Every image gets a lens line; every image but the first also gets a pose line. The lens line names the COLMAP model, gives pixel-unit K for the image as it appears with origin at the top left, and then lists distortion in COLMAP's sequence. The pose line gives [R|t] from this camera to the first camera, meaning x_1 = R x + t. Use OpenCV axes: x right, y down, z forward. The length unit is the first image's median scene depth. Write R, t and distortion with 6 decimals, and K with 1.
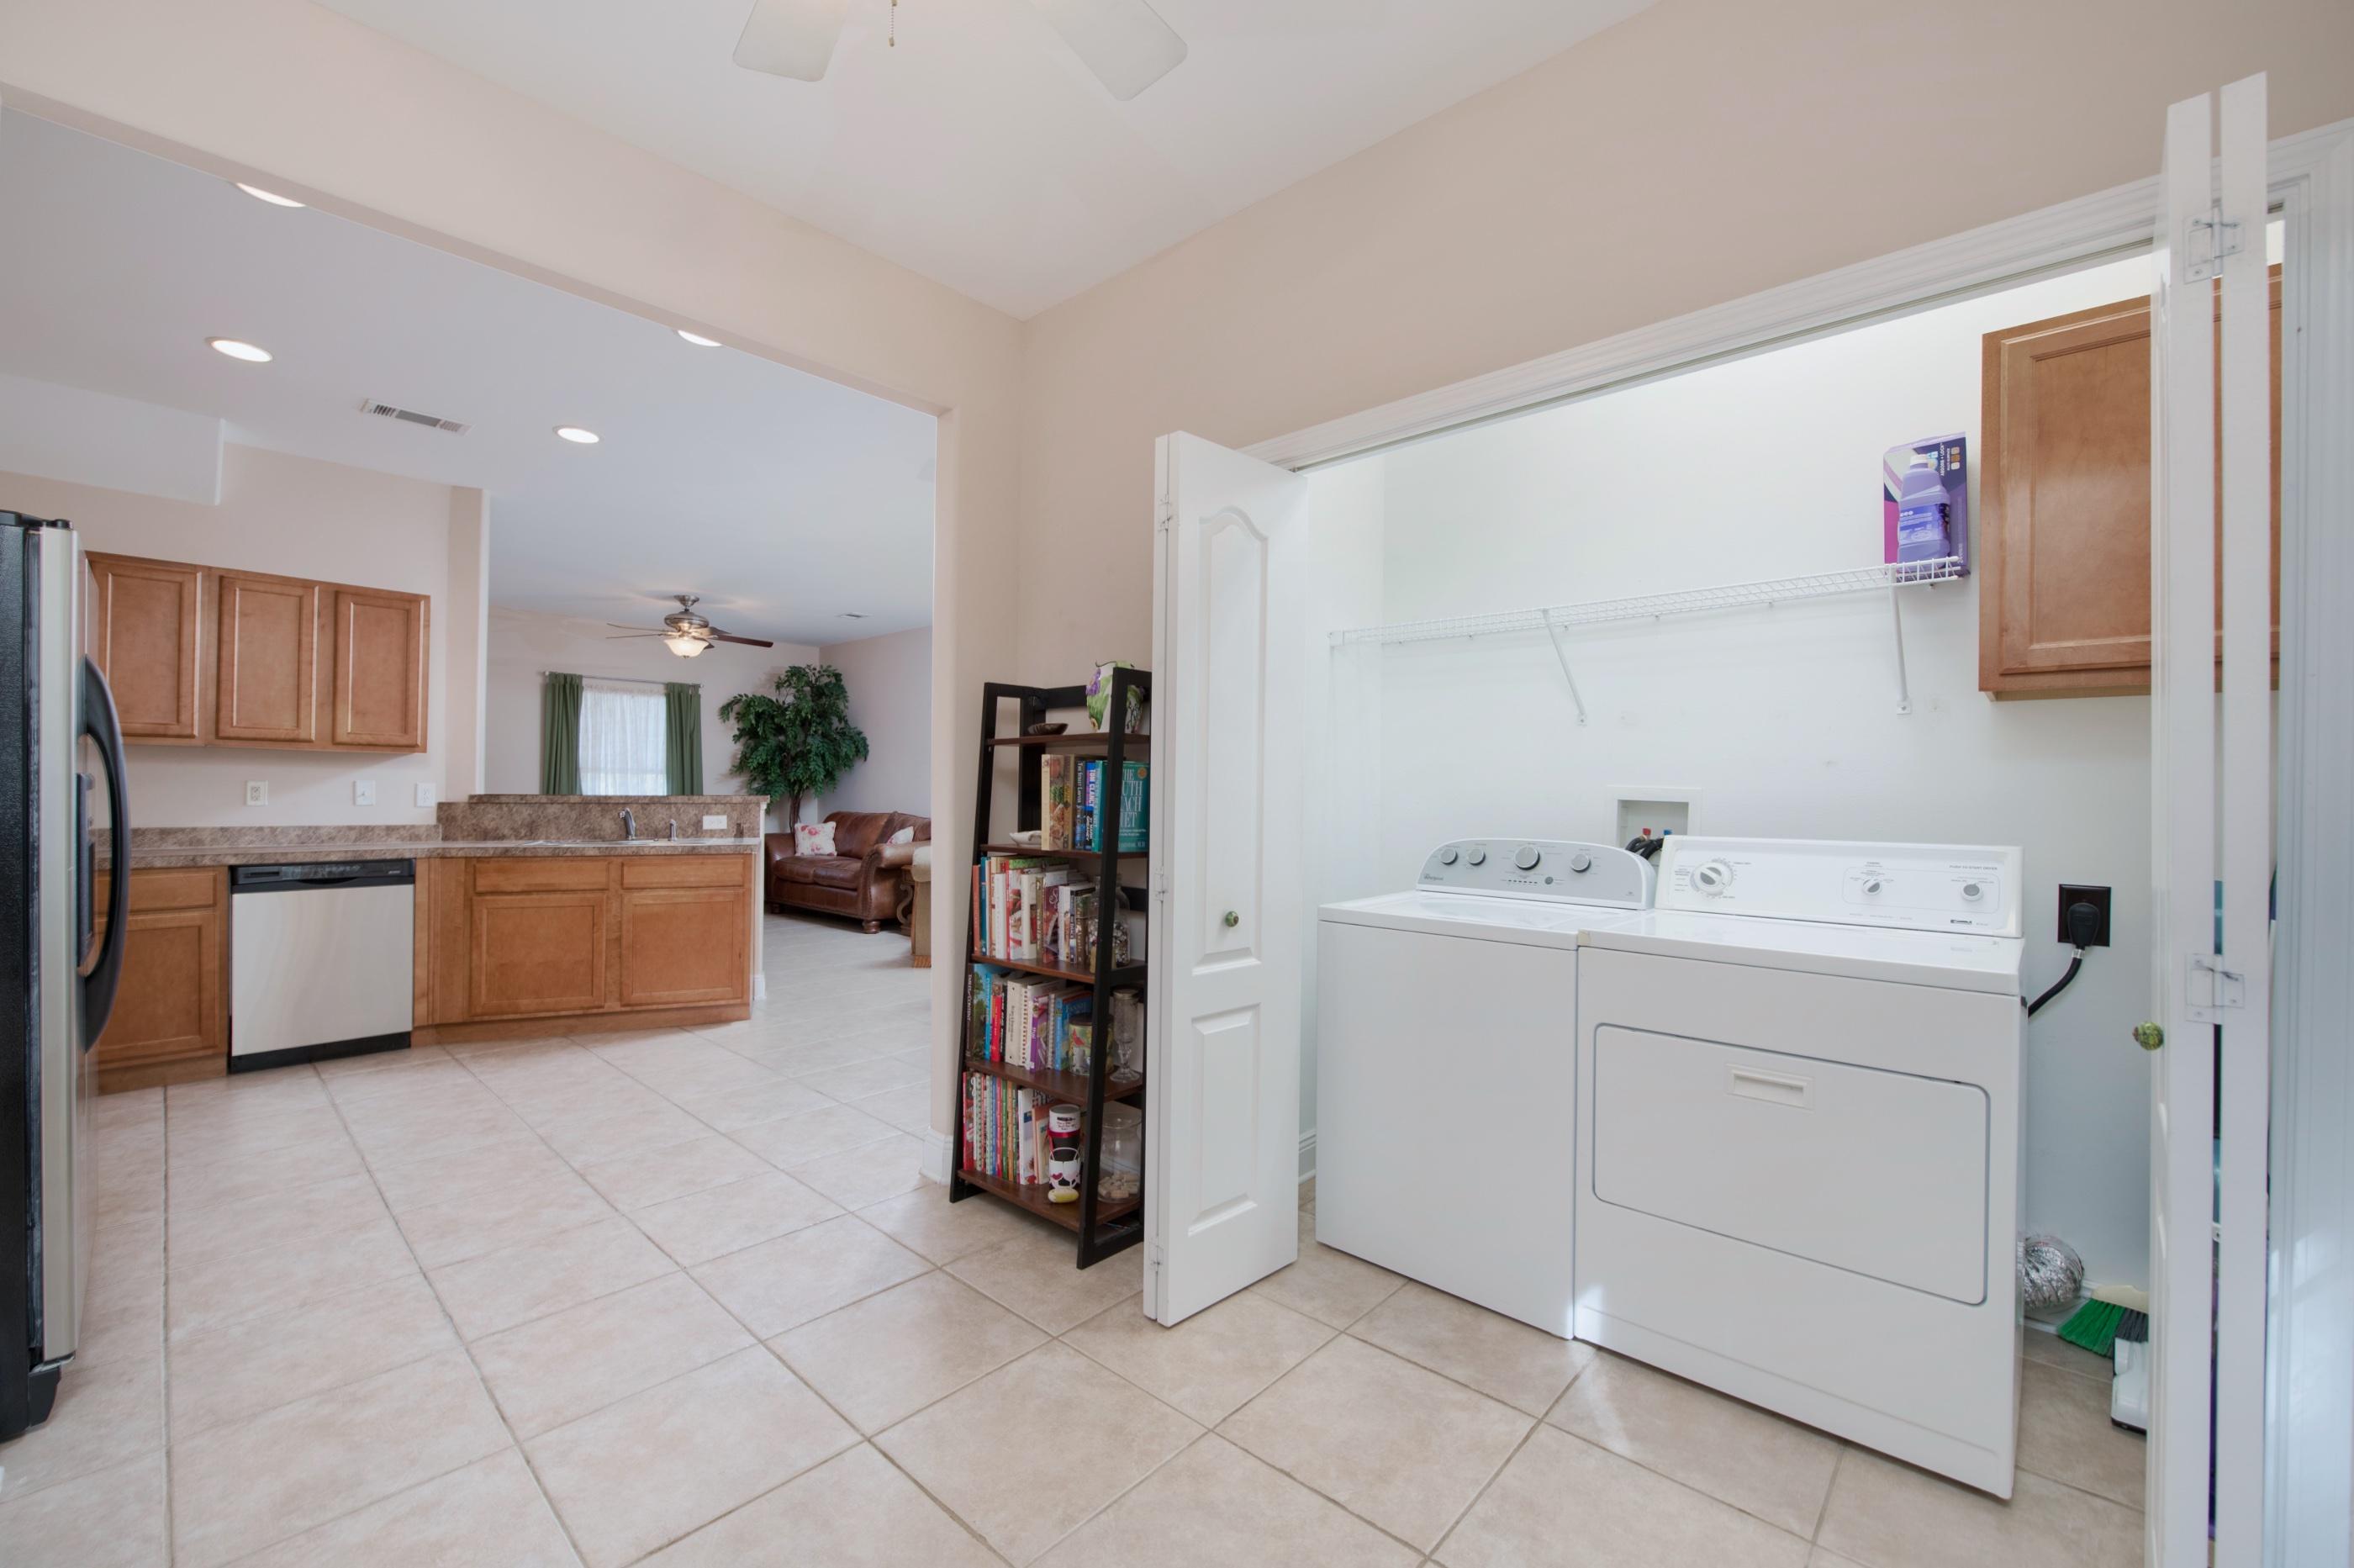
lens RADIAL K [[966.9, 0, 1228.2], [0, 966.9, 777.0], [0, 0, 1]] dist [-0.009030, -0.000784]
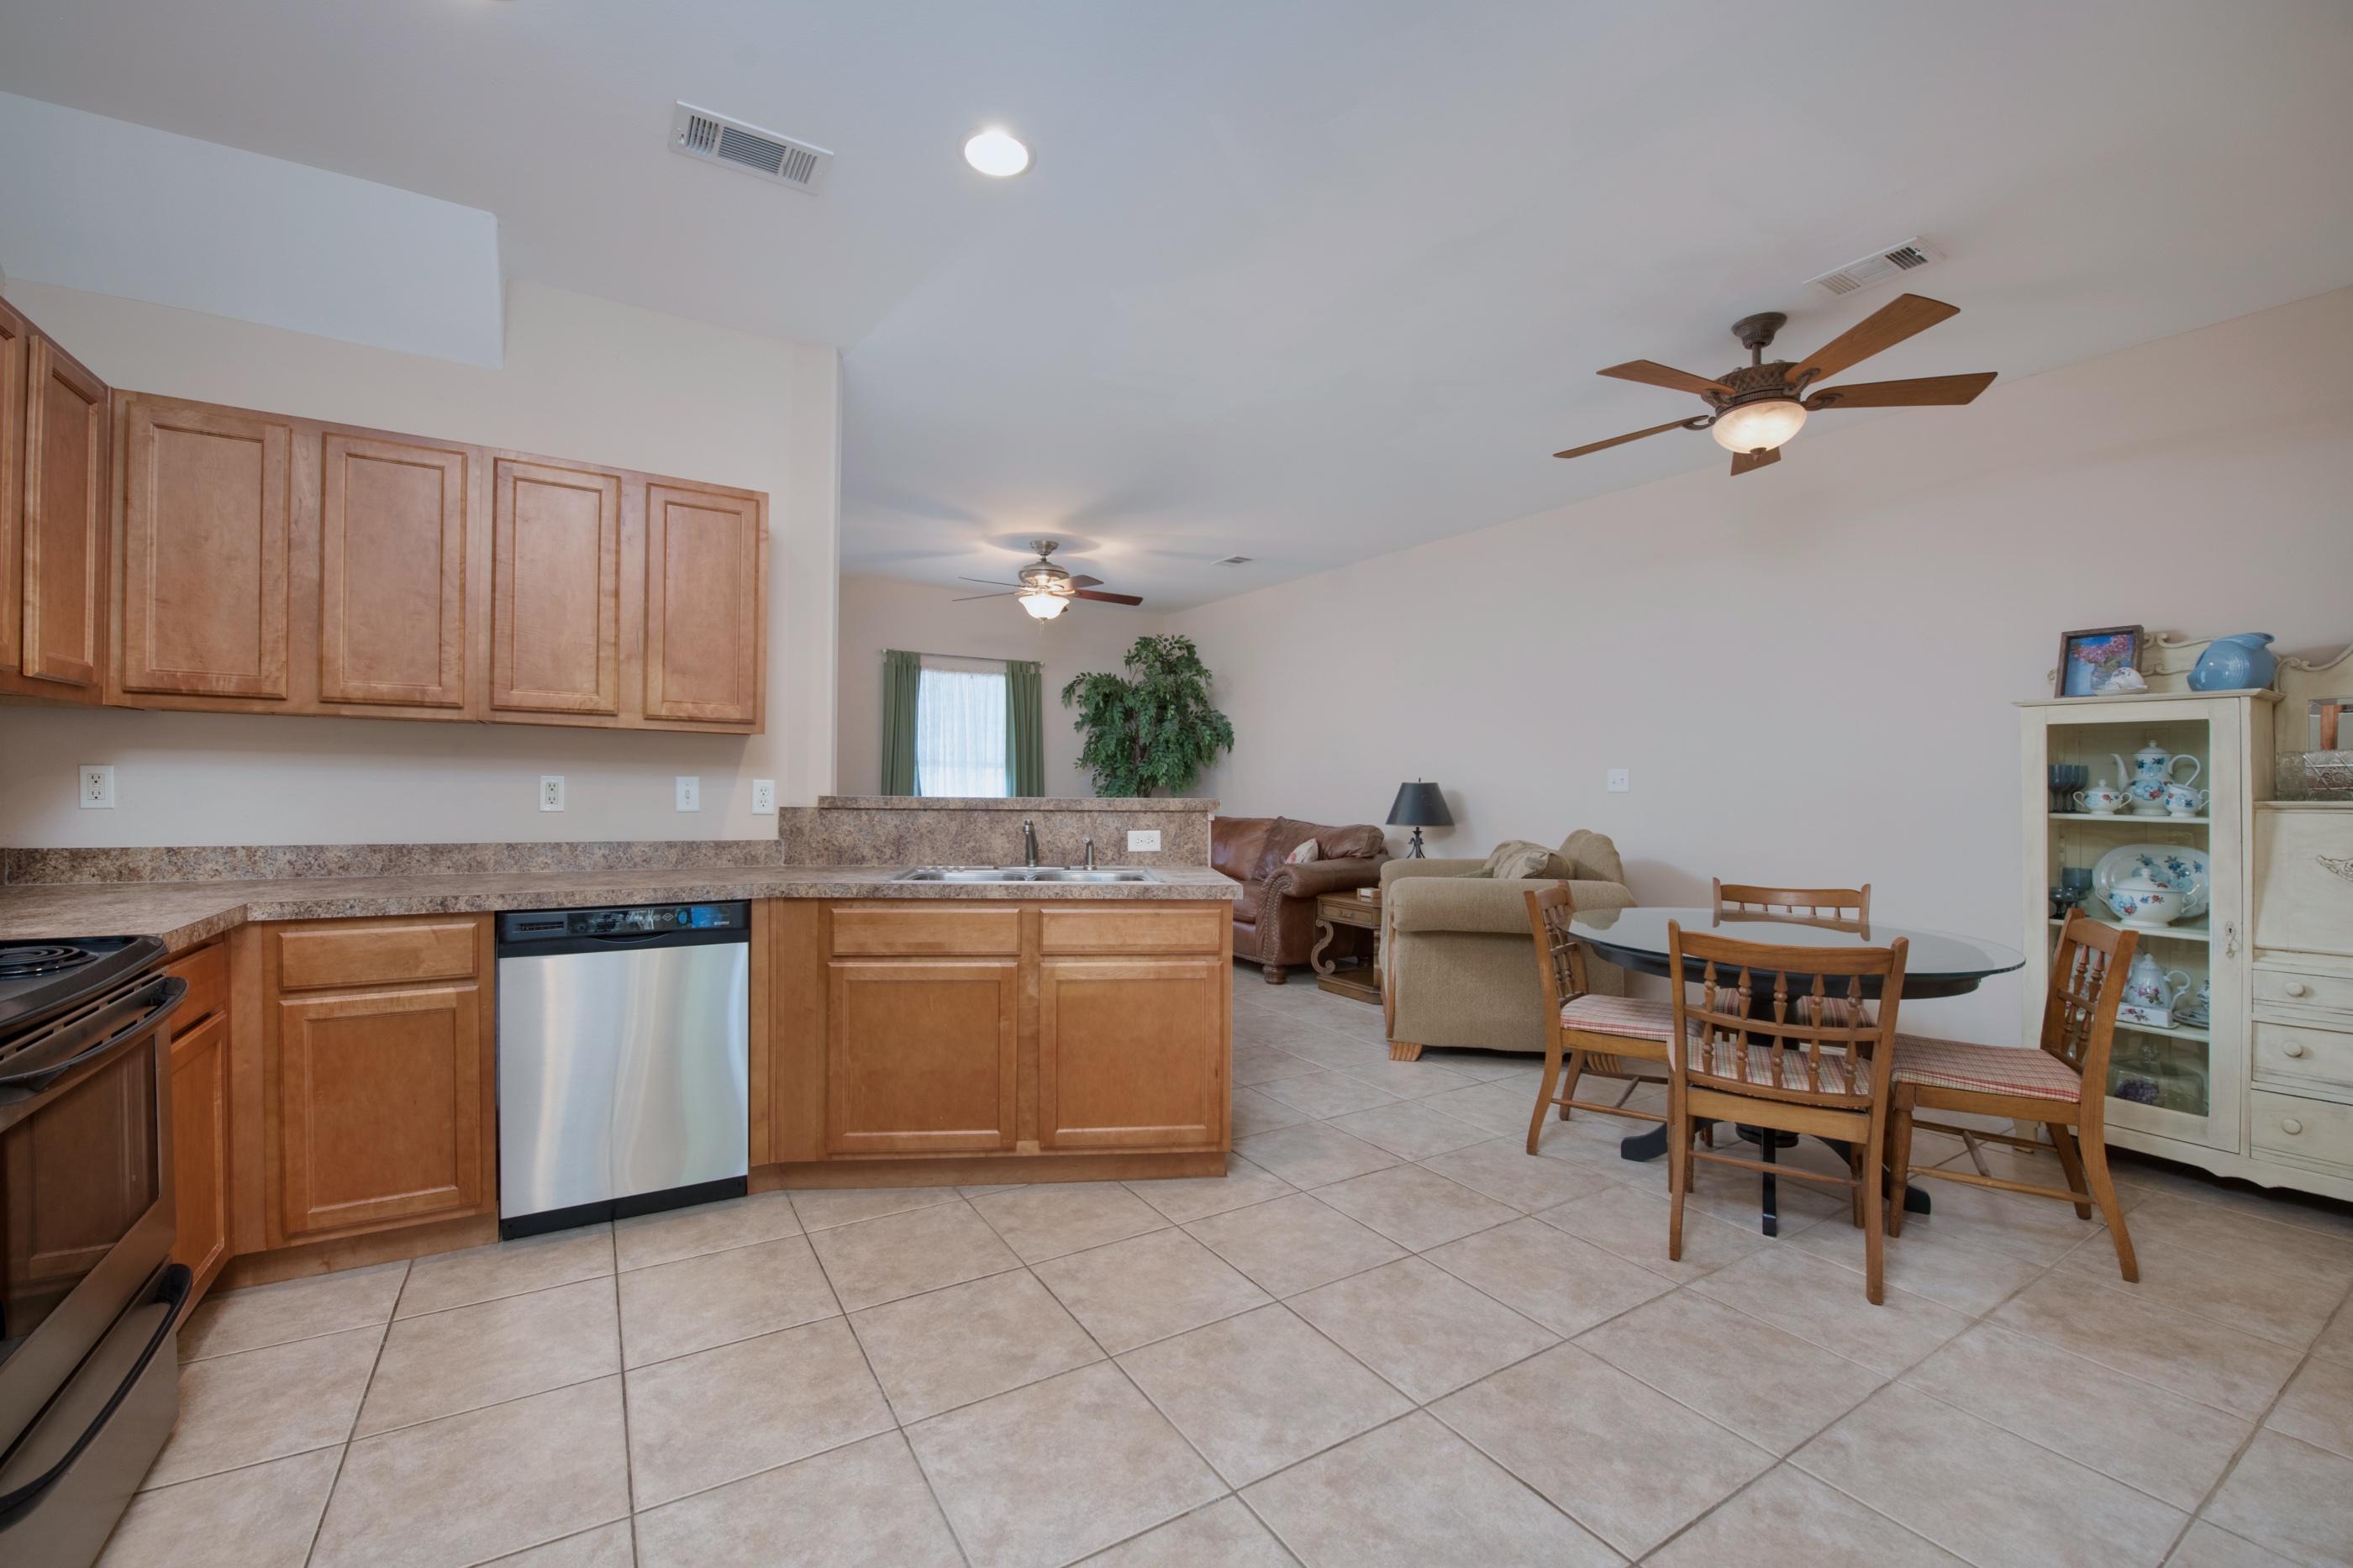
lens RADIAL K [[966.4, 0, 1192.1], [0, 966.4, 785.7], [0, 0, 1]] dist [-0.009030, -0.000784]
pose [[0.961491, 0.005196, -0.274787, -0.231596], [-0.001737, 0.999916, 0.012828, 0.001272], [0.274831, -0.011857, 0.961419, 0.276709]]
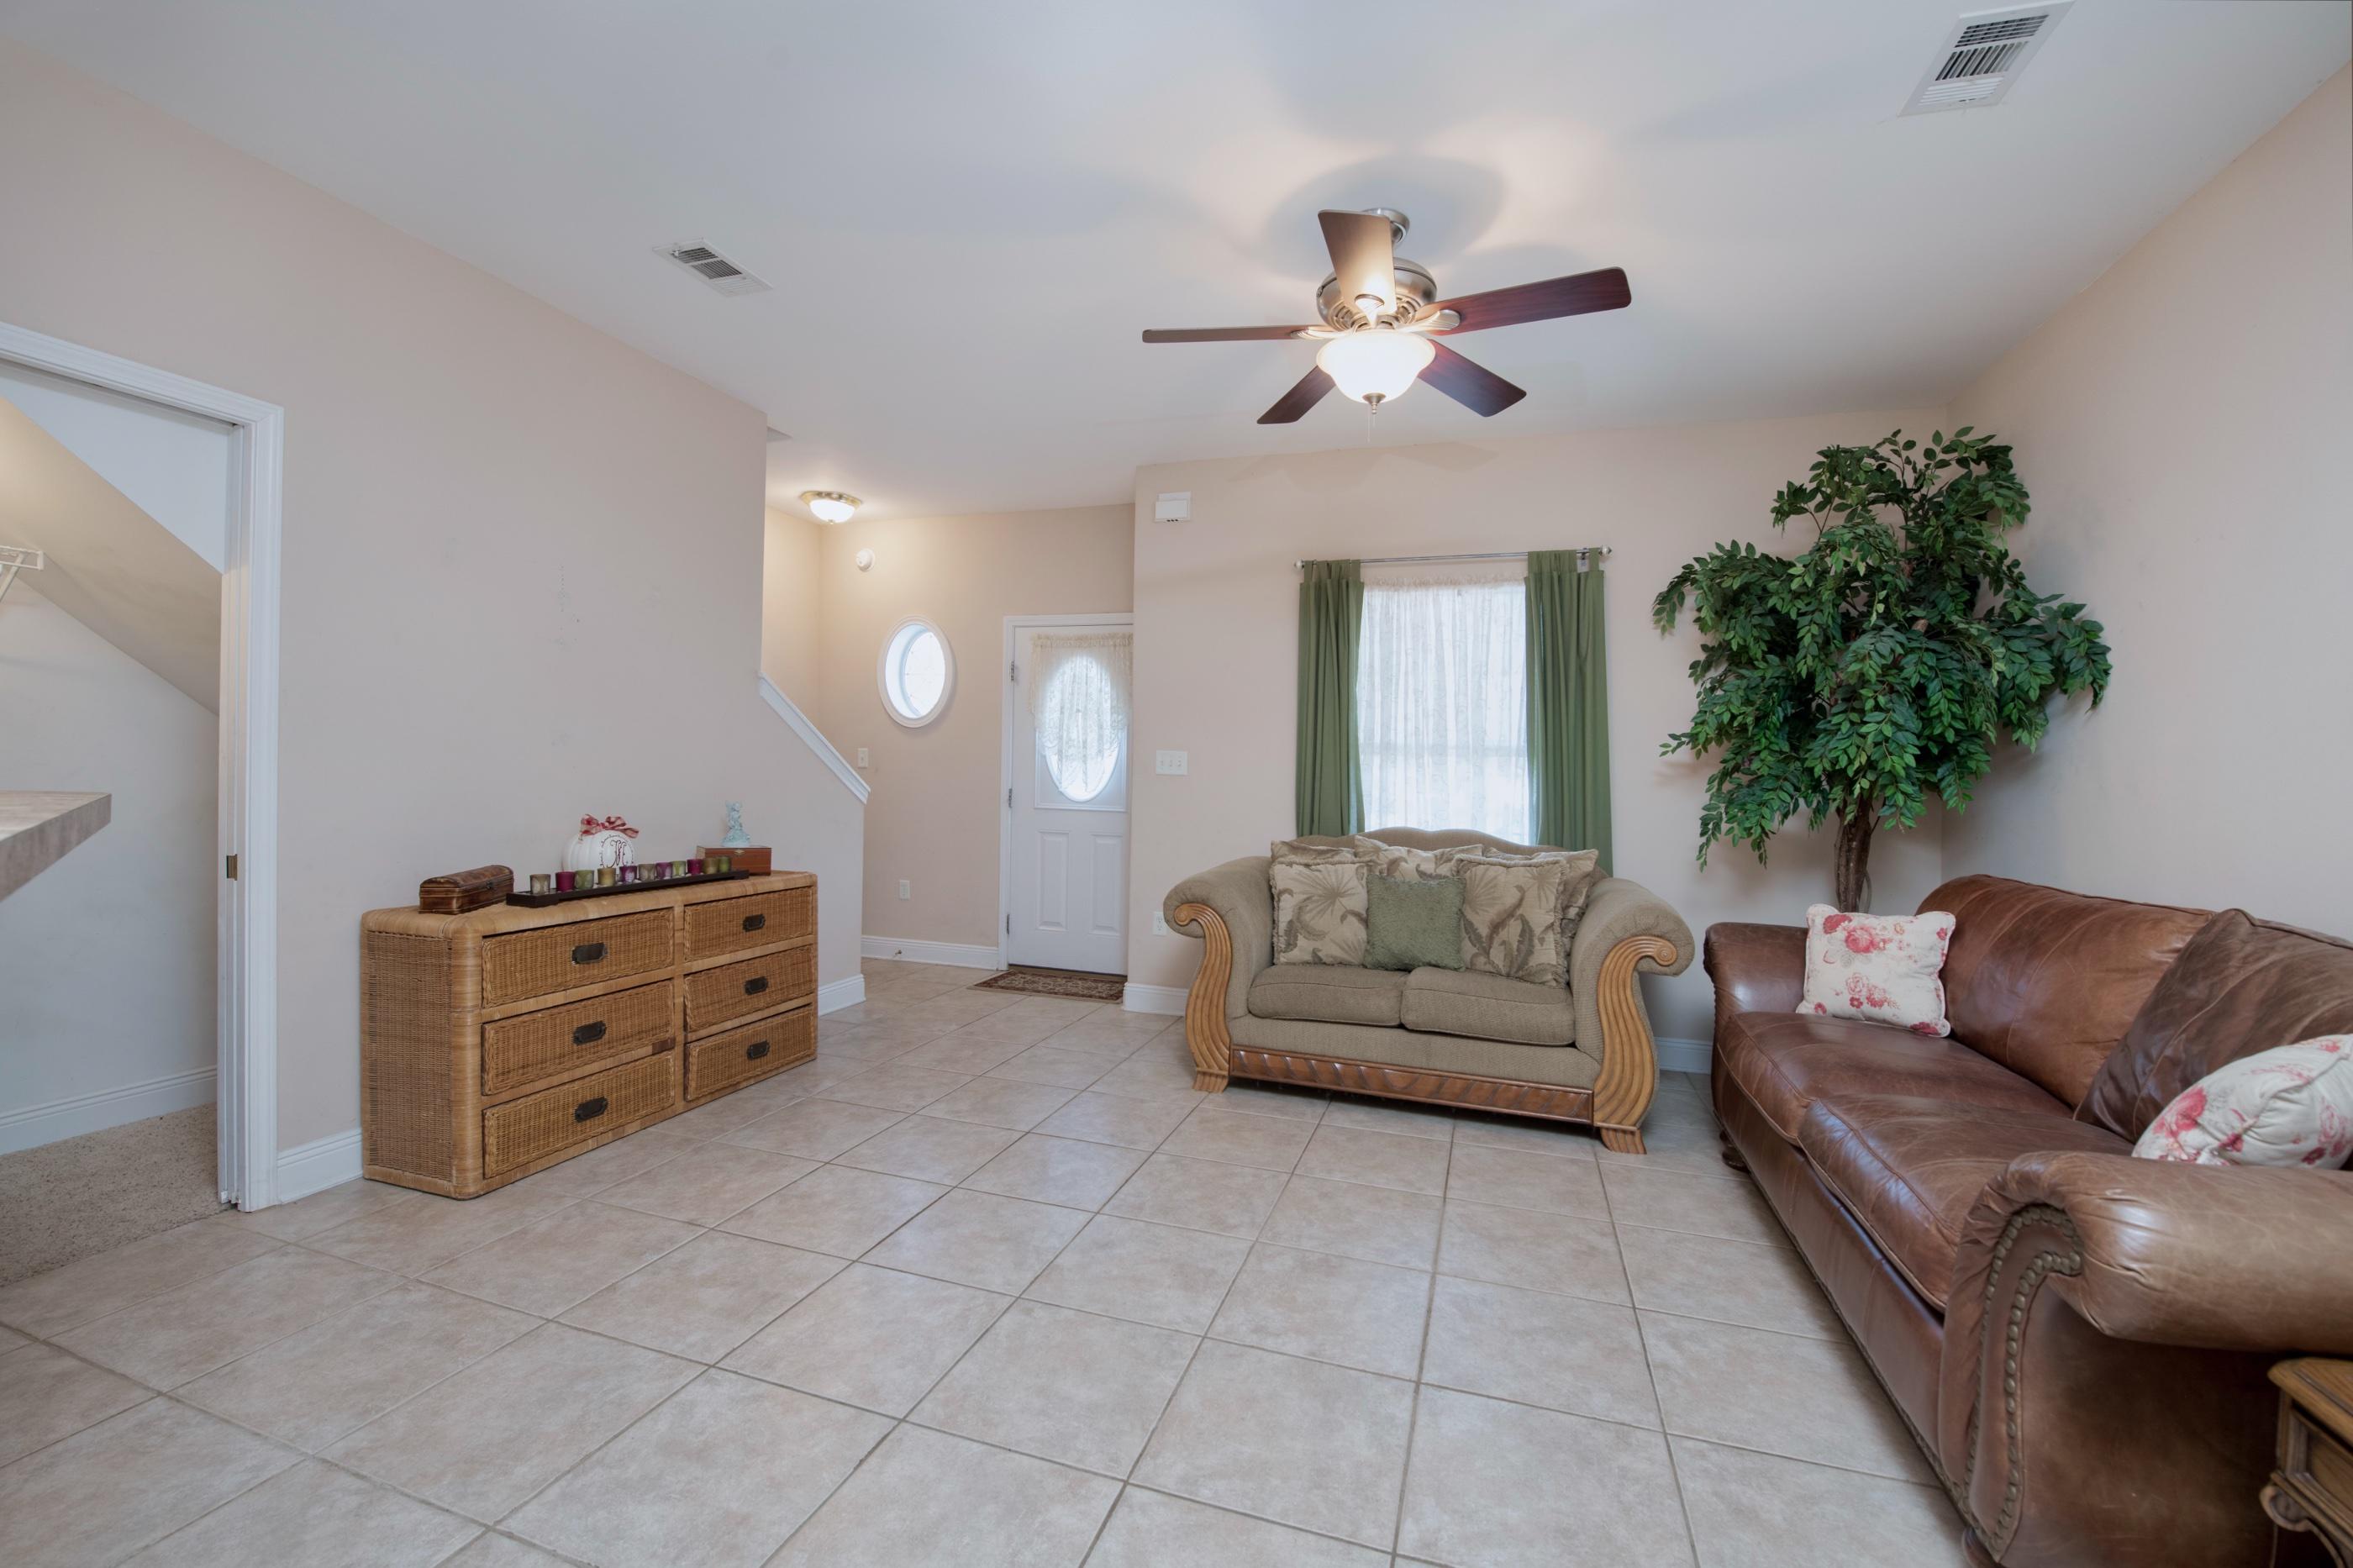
lens RADIAL K [[966.4, 0, 1174.0], [0, 966.4, 774.2], [0, 0, 1]] dist [-0.009030, -0.000784]
pose [[0.383804, 0.003243, -0.923409, -0.273906], [-0.012045, 0.999926, -0.001494, 0.009155], [0.923336, 0.011696, 0.383815, 0.802039]]
